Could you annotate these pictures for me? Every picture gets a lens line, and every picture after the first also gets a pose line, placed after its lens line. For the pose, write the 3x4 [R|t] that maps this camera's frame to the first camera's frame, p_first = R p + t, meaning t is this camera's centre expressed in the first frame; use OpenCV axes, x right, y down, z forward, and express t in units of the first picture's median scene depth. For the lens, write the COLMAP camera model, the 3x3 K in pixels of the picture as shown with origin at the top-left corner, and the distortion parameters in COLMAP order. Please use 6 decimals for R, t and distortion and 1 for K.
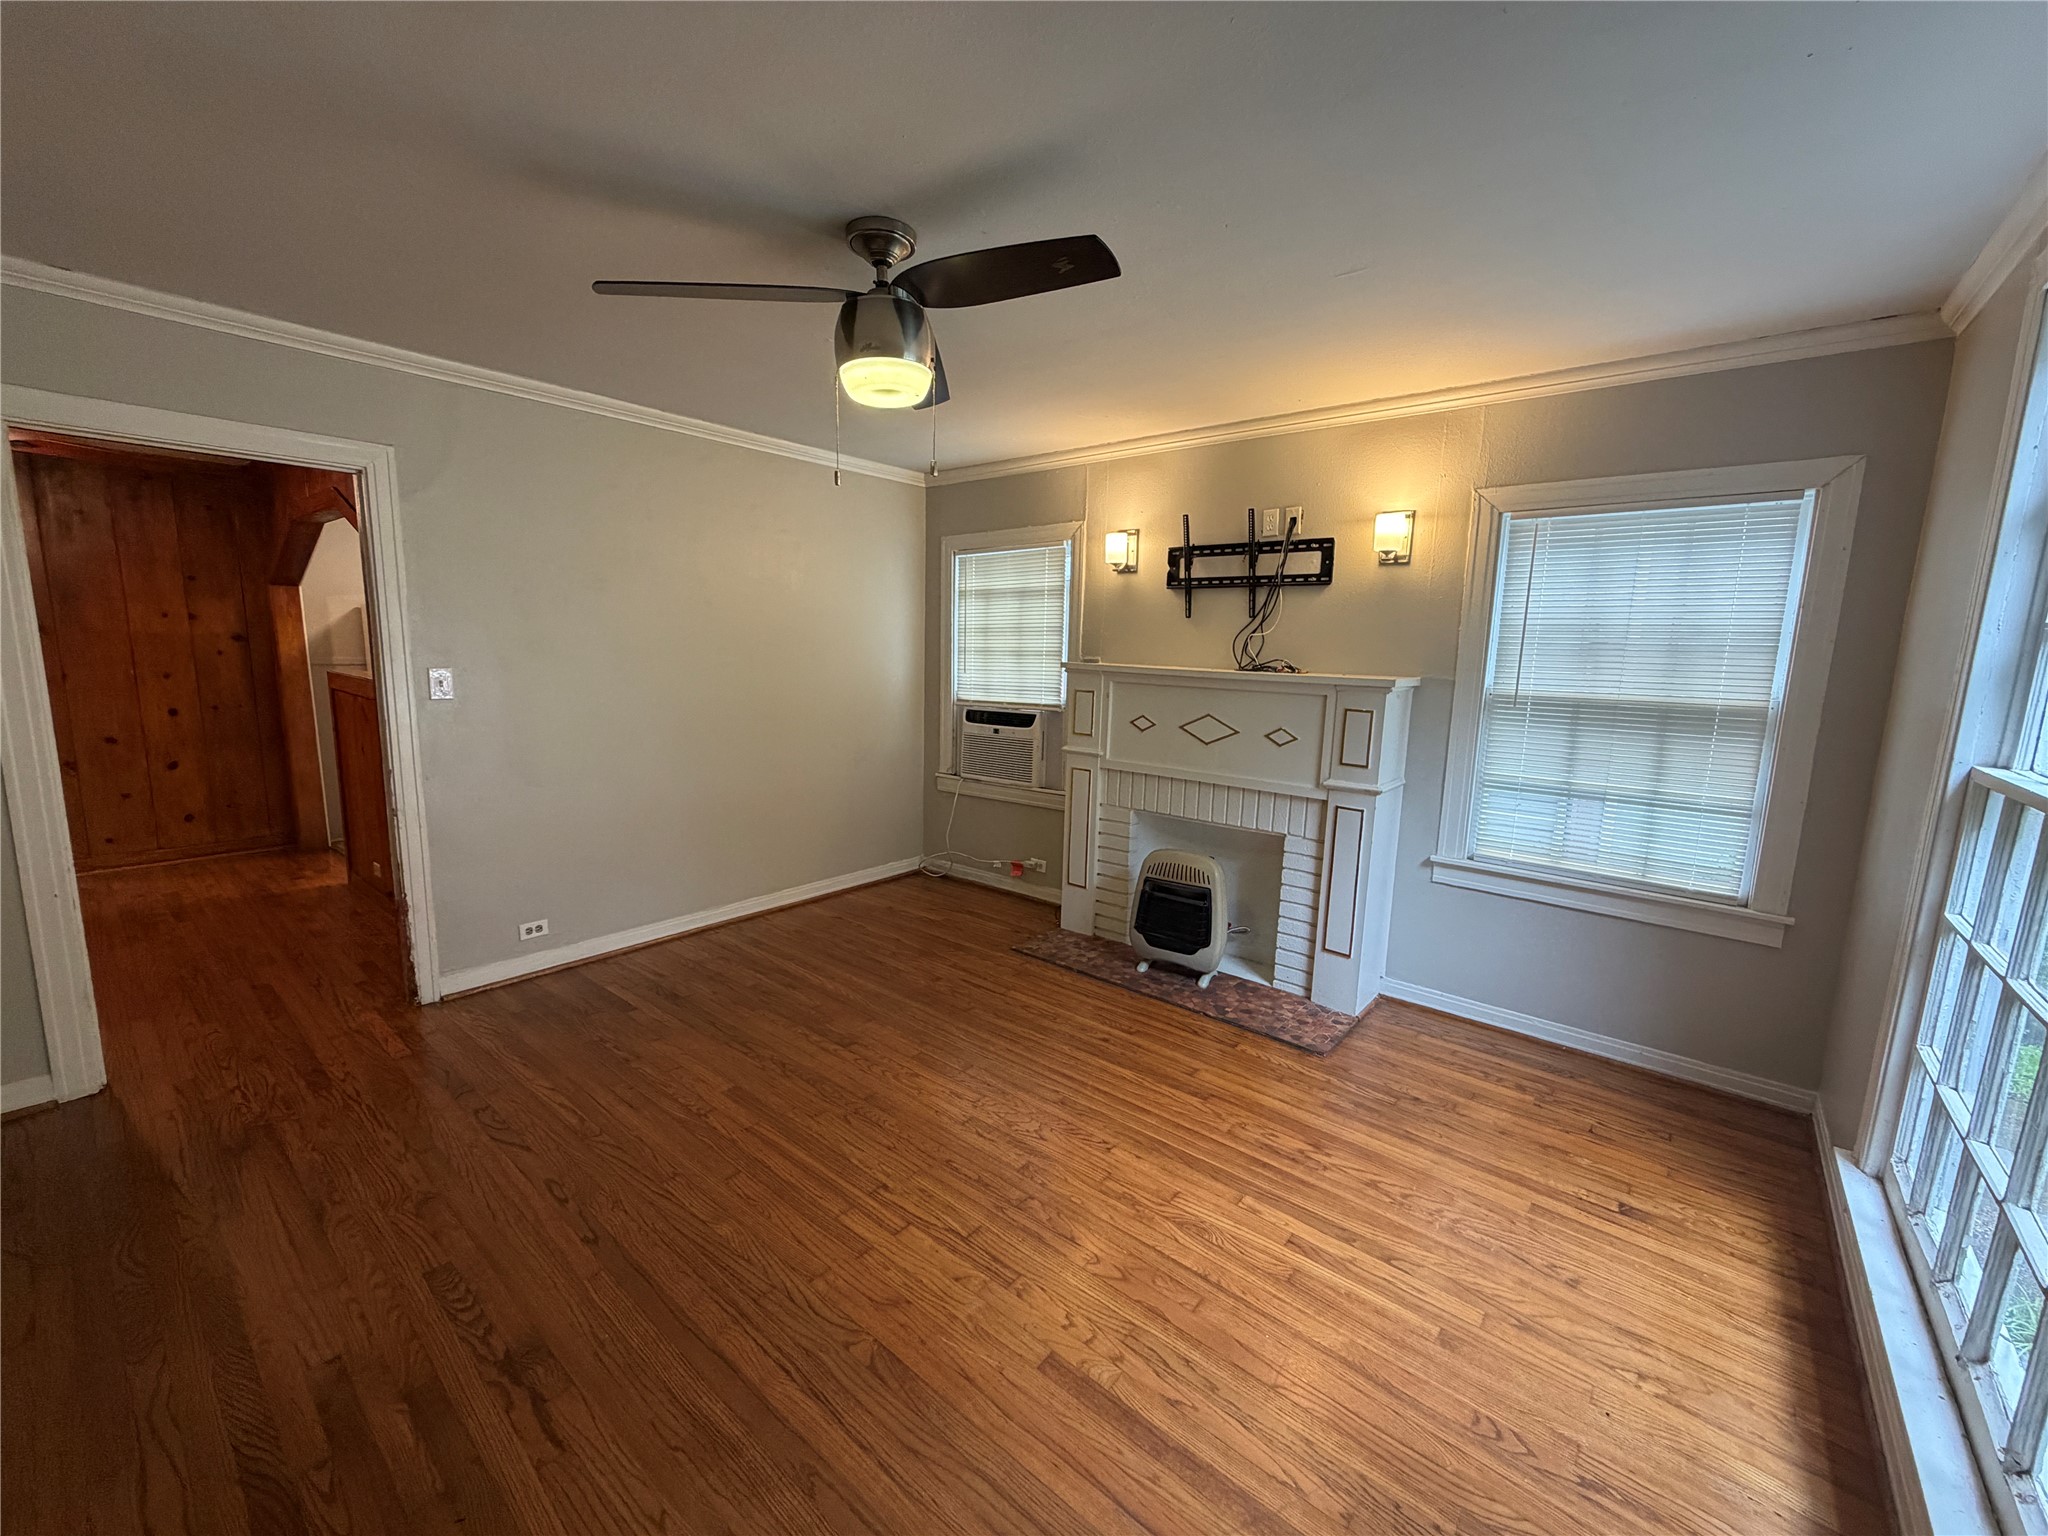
lens RADIAL K [[814.1, 0, 1019.1], [0, 814.1, 767.6], [0, 0, 1]] dist [0.001380, -0.003344]
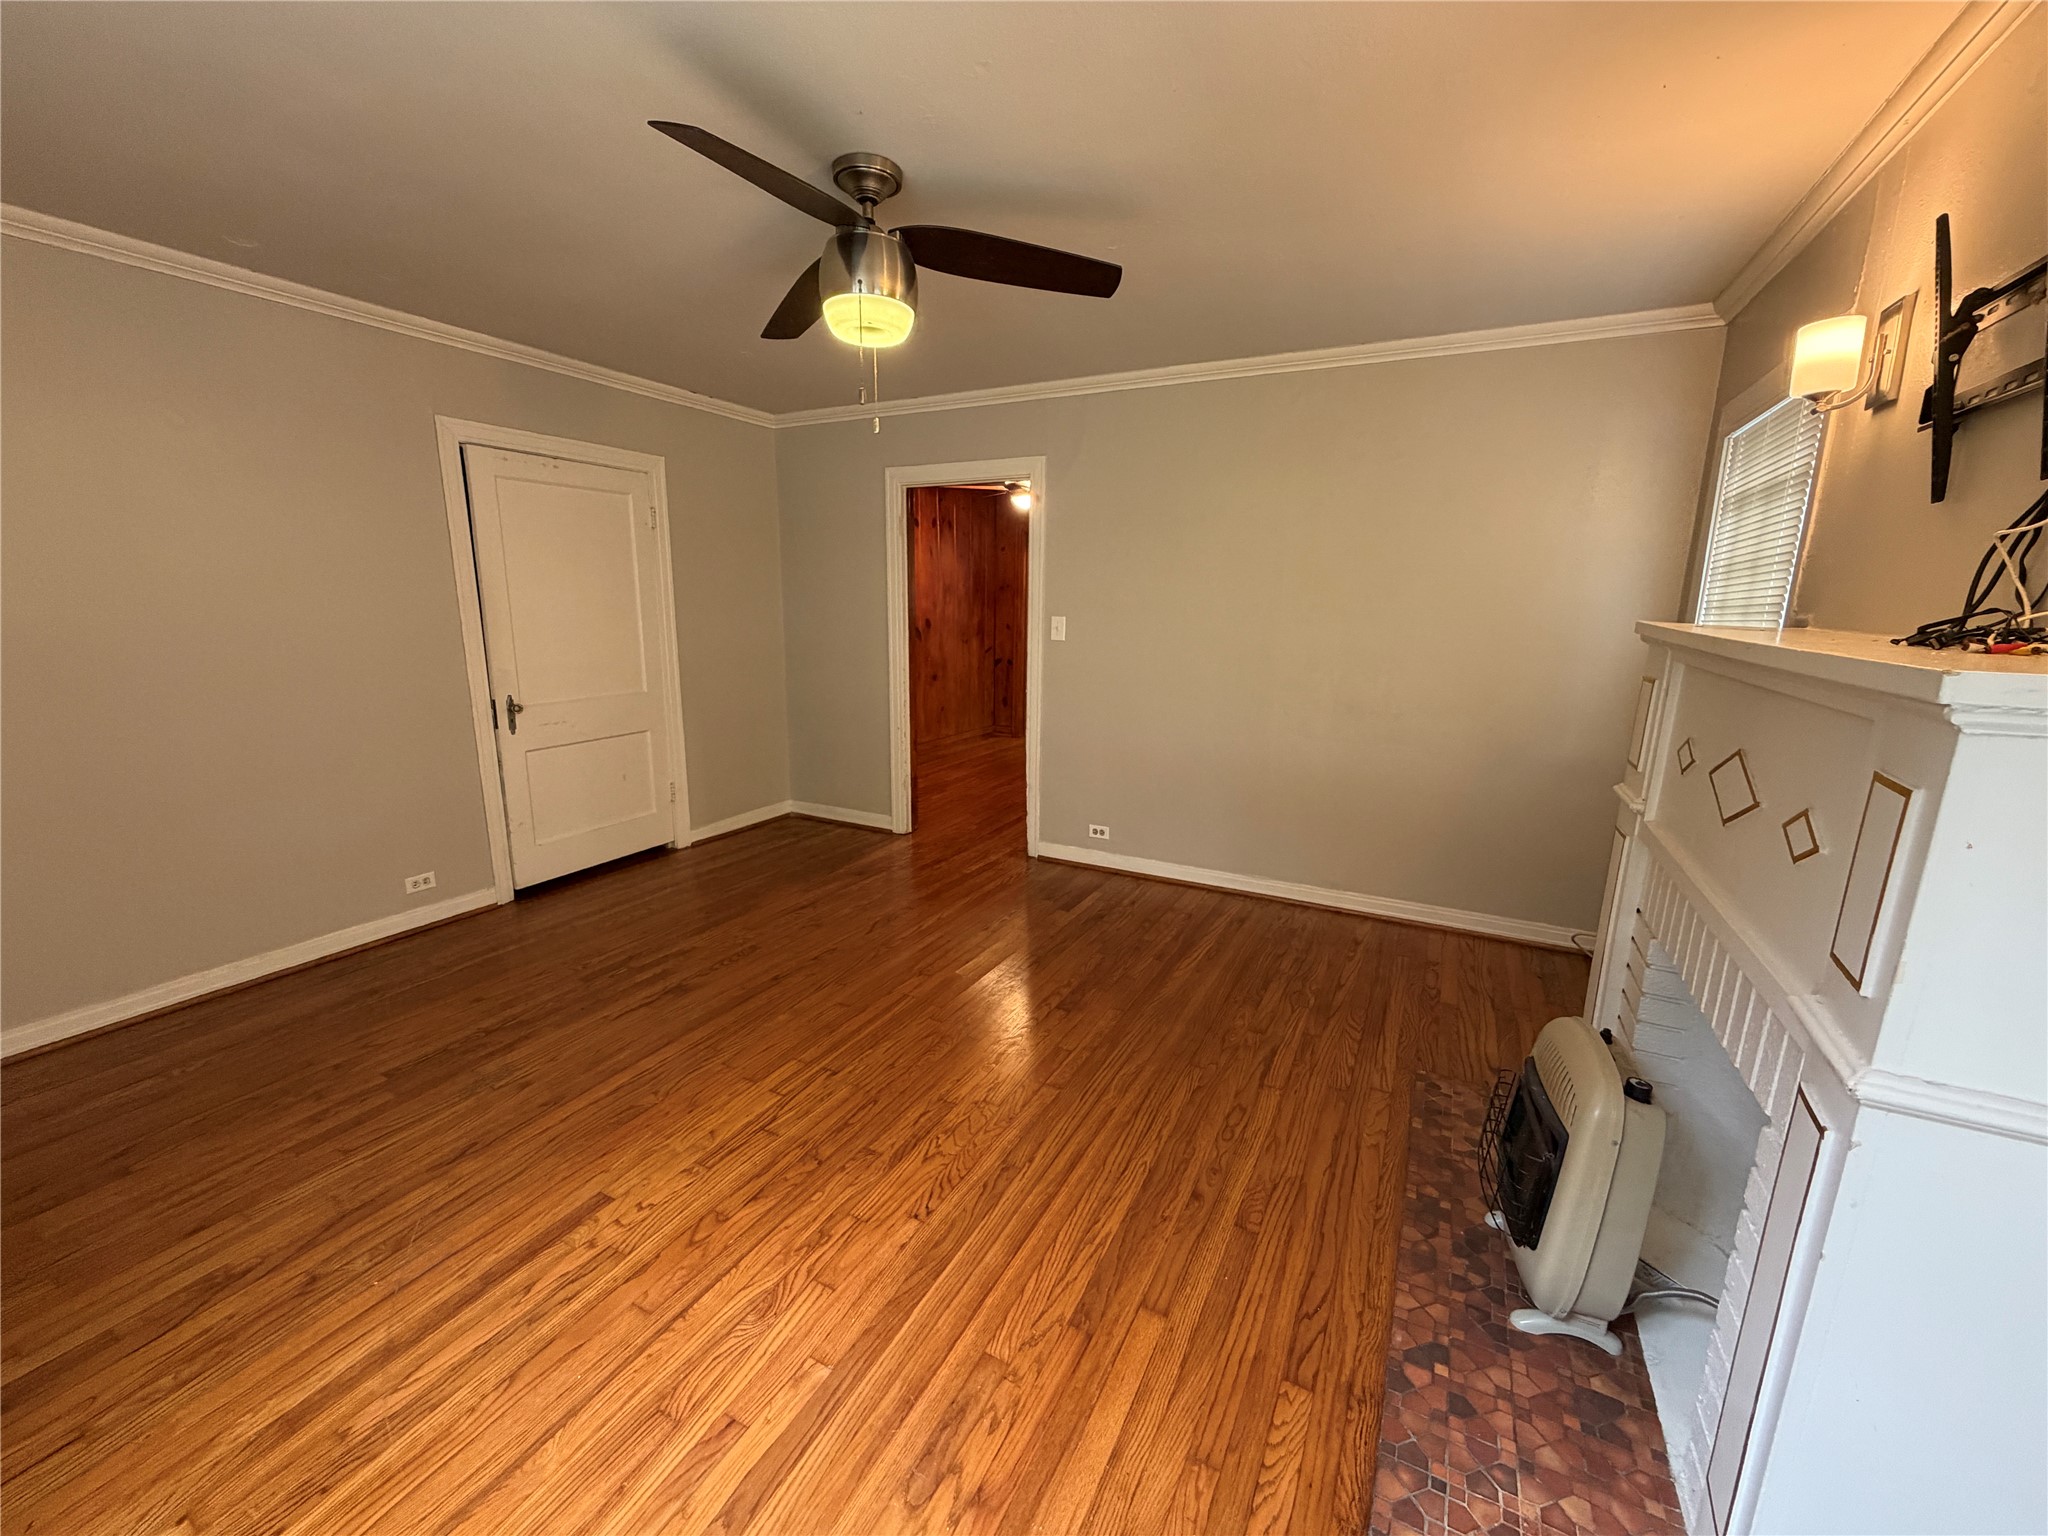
lens RADIAL K [[814.1, 0, 1019.1], [0, 814.1, 767.6], [0, 0, 1]] dist [0.001380, -0.003344]
pose [[0.207359, 0.179556, -0.961646, 0.895412], [-0.155291, 0.976589, 0.148861, -0.100522], [0.965861, 0.118467, 0.230388, 0.949720]]
